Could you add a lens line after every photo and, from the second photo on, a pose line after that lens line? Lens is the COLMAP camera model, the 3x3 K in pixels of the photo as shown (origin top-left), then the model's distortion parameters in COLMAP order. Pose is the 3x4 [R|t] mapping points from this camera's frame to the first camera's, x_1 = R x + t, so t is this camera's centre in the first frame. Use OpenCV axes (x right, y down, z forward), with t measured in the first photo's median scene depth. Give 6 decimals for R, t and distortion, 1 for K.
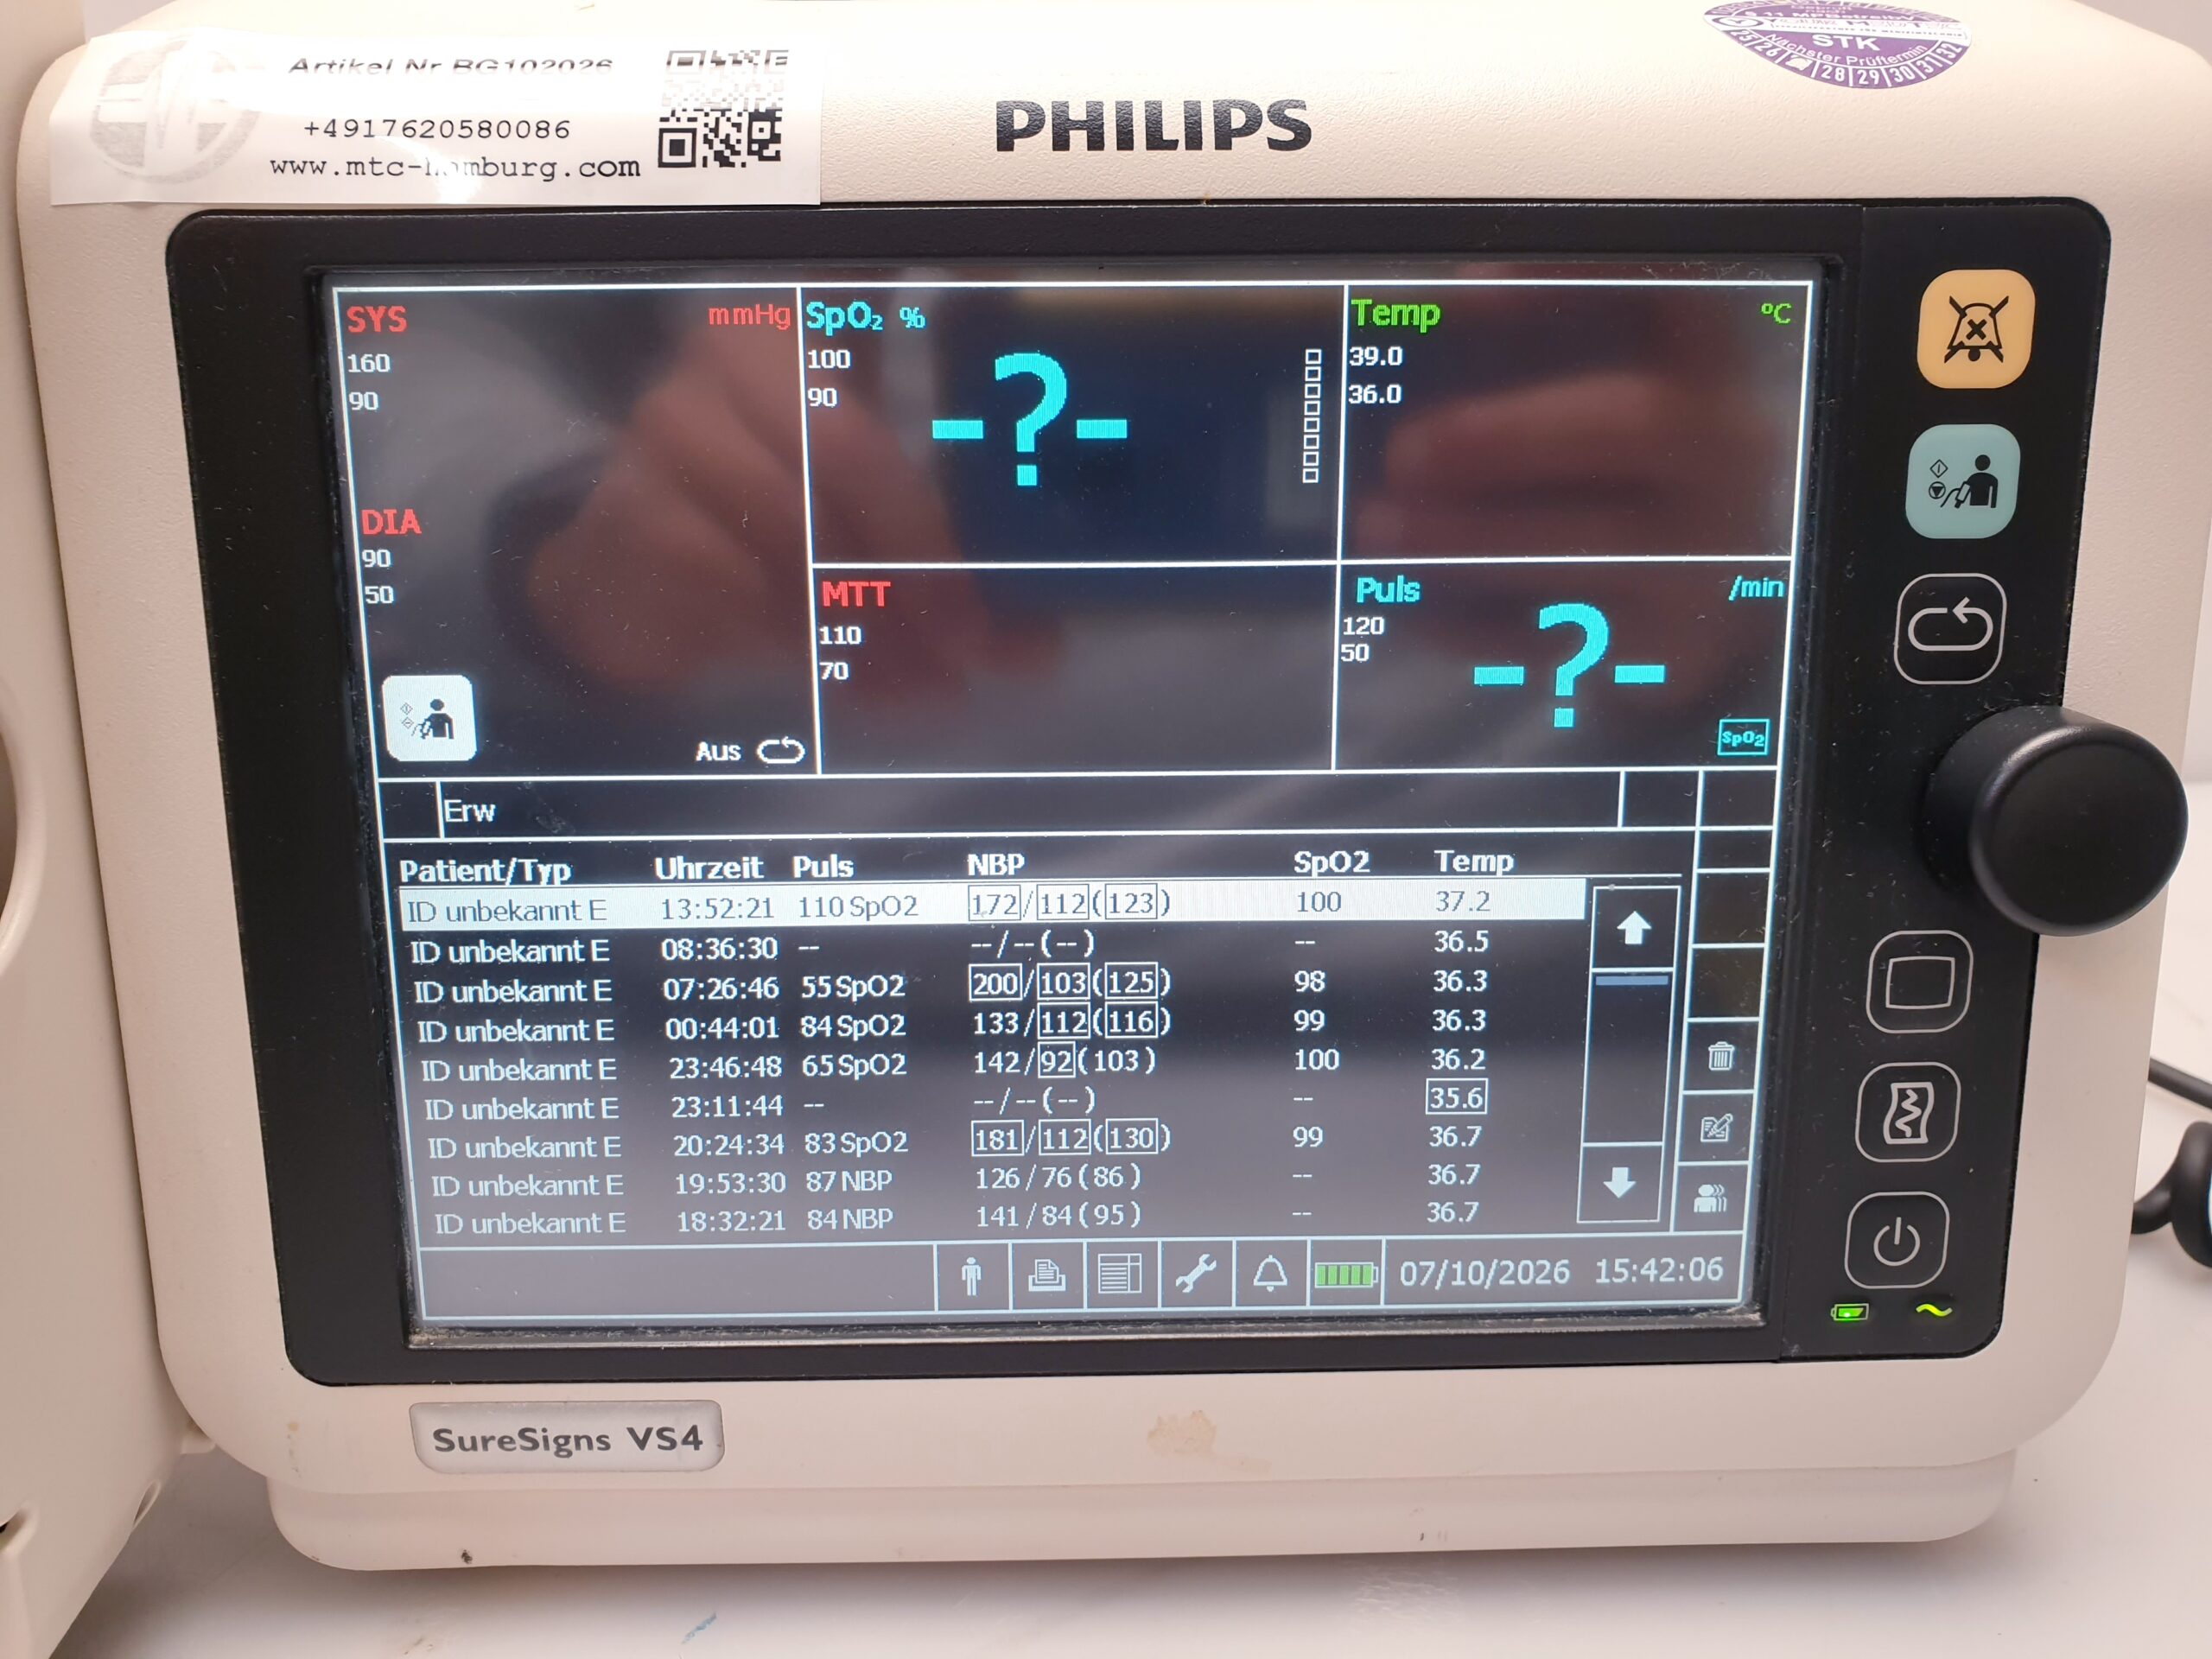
lens RADIAL K [[1846.5, 0, 1087.0], [0, 1846.5, 821.7], [0, 0, 1]] dist [0.016211, -0.092502]
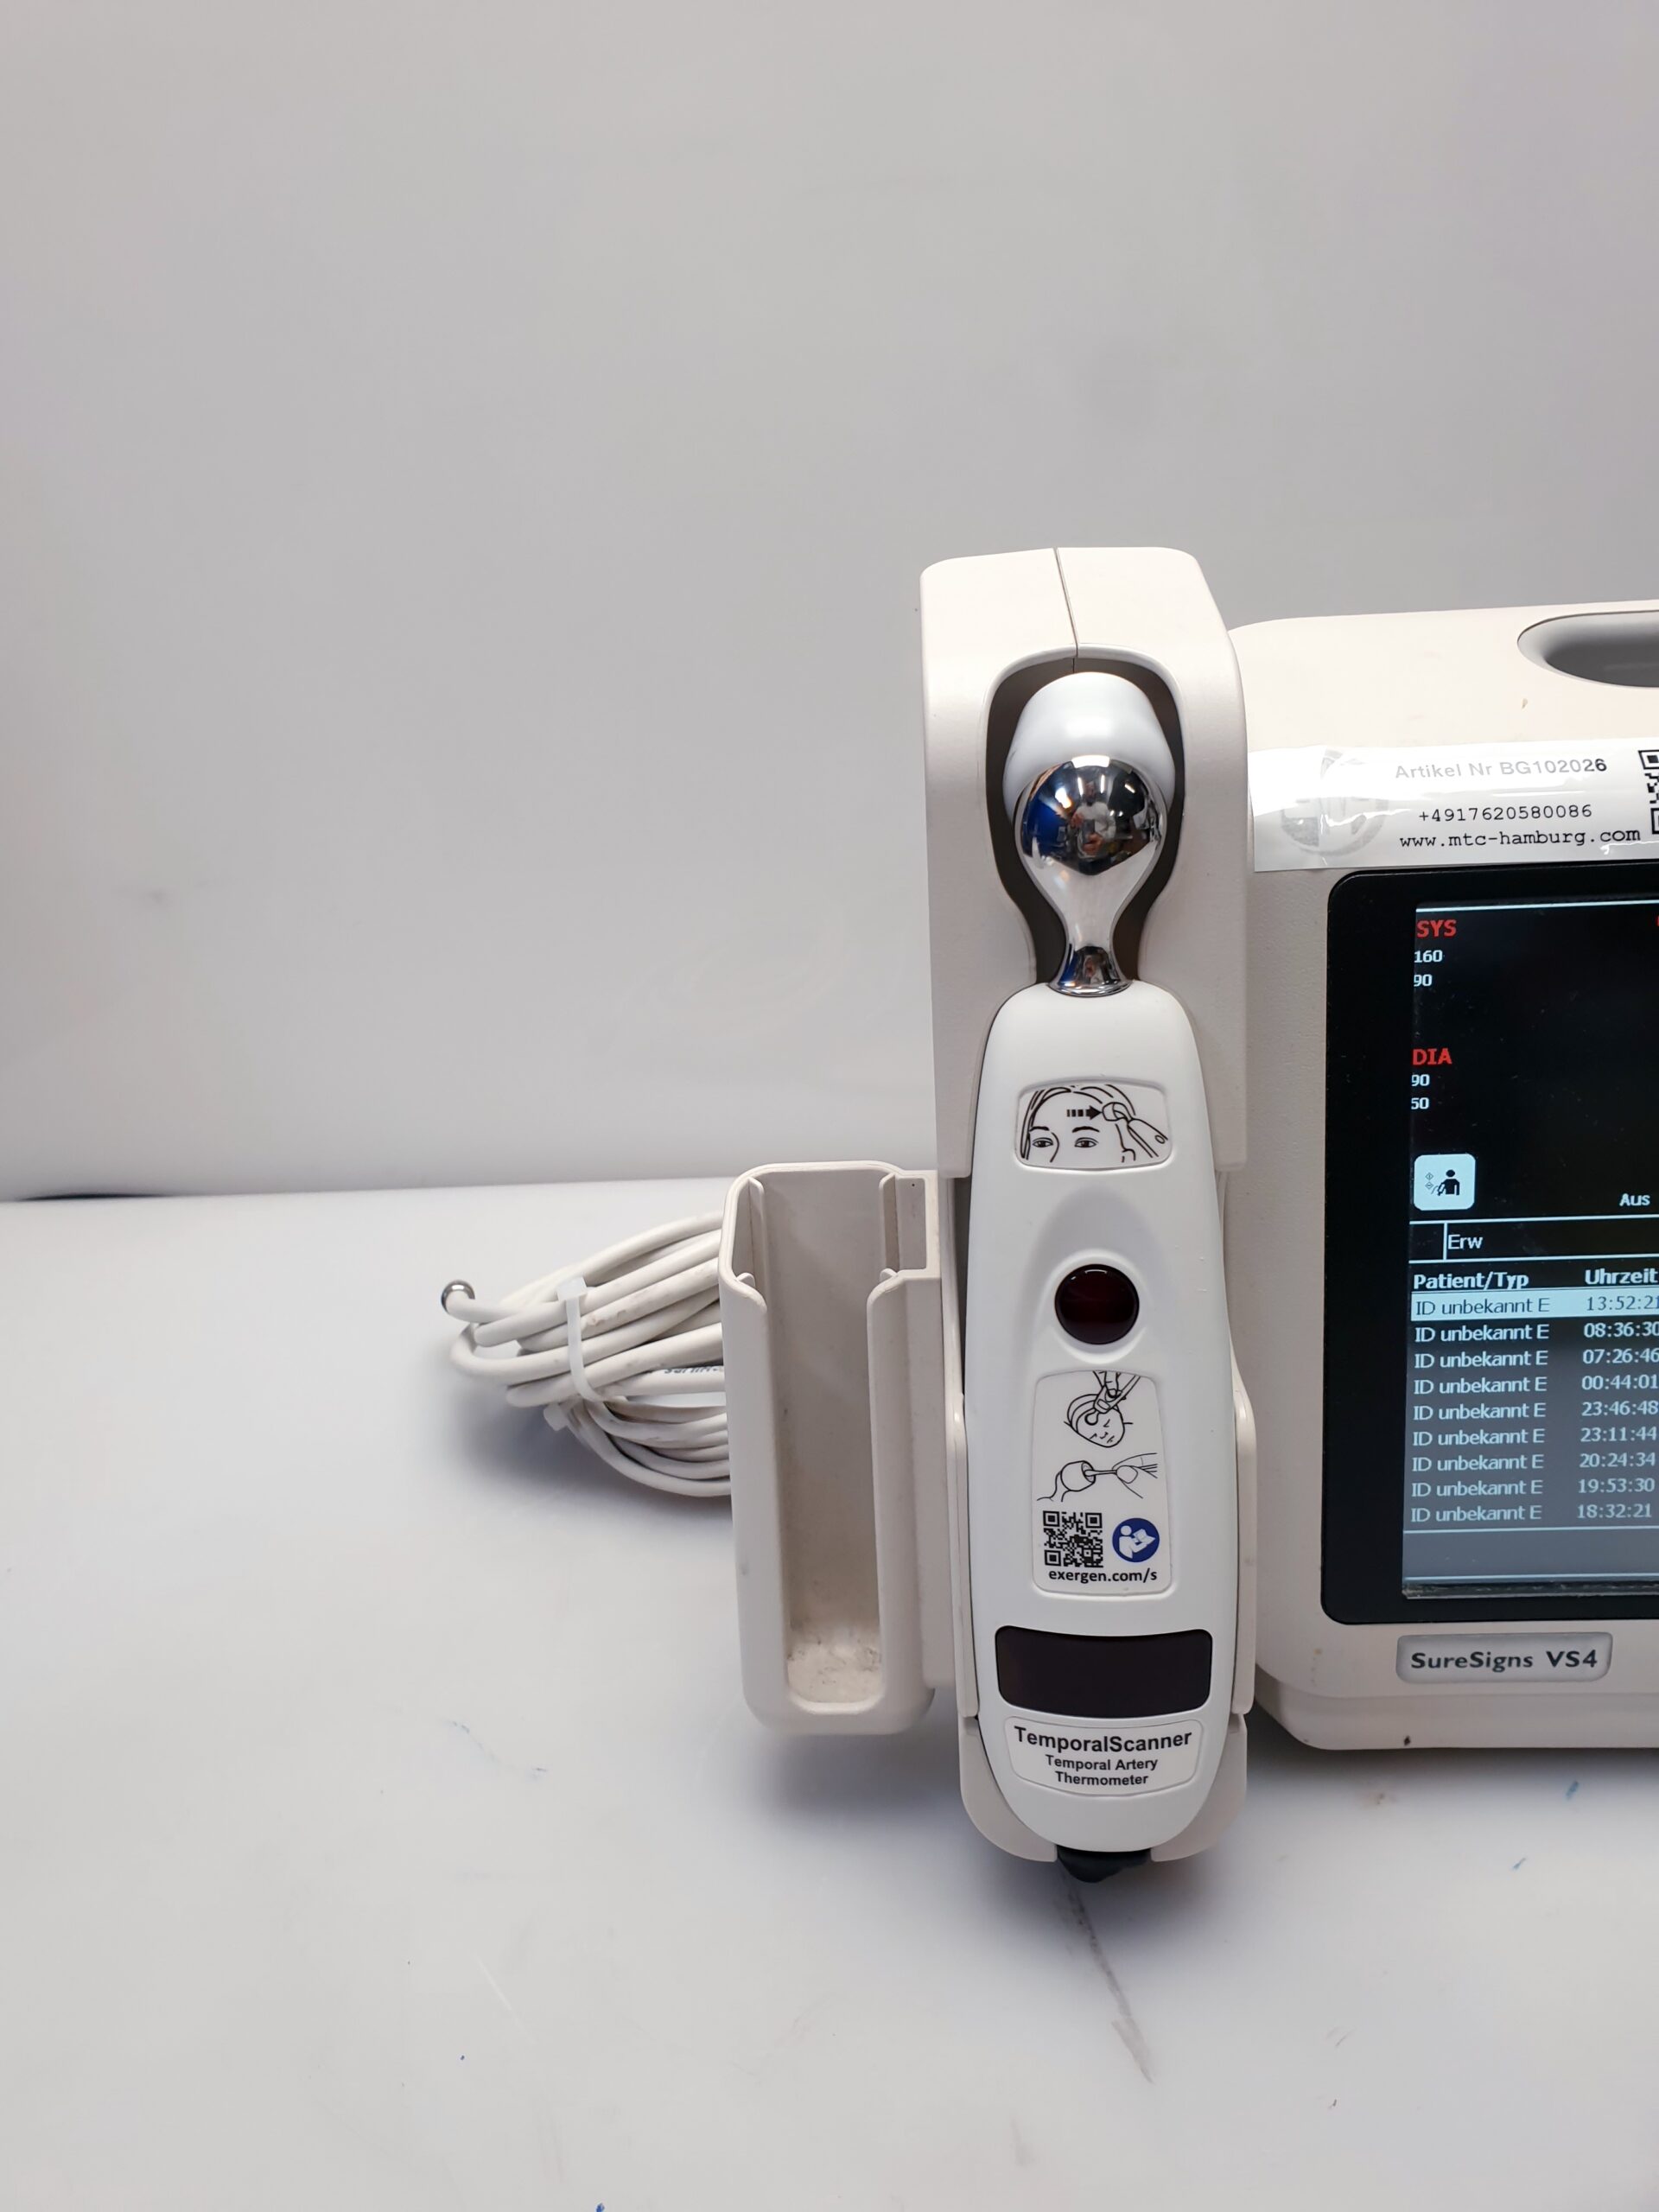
lens RADIAL K [[1687.9, 0, 832.0], [0, 1687.9, 1047.3], [0, 0, 1]] dist [-0.003761, -0.035037]
pose [[0.996597, -0.023661, -0.078955, -0.723331], [0.022135, 0.999552, -0.020151, -0.145640], [0.079396, 0.018335, 0.996674, -0.408226]]
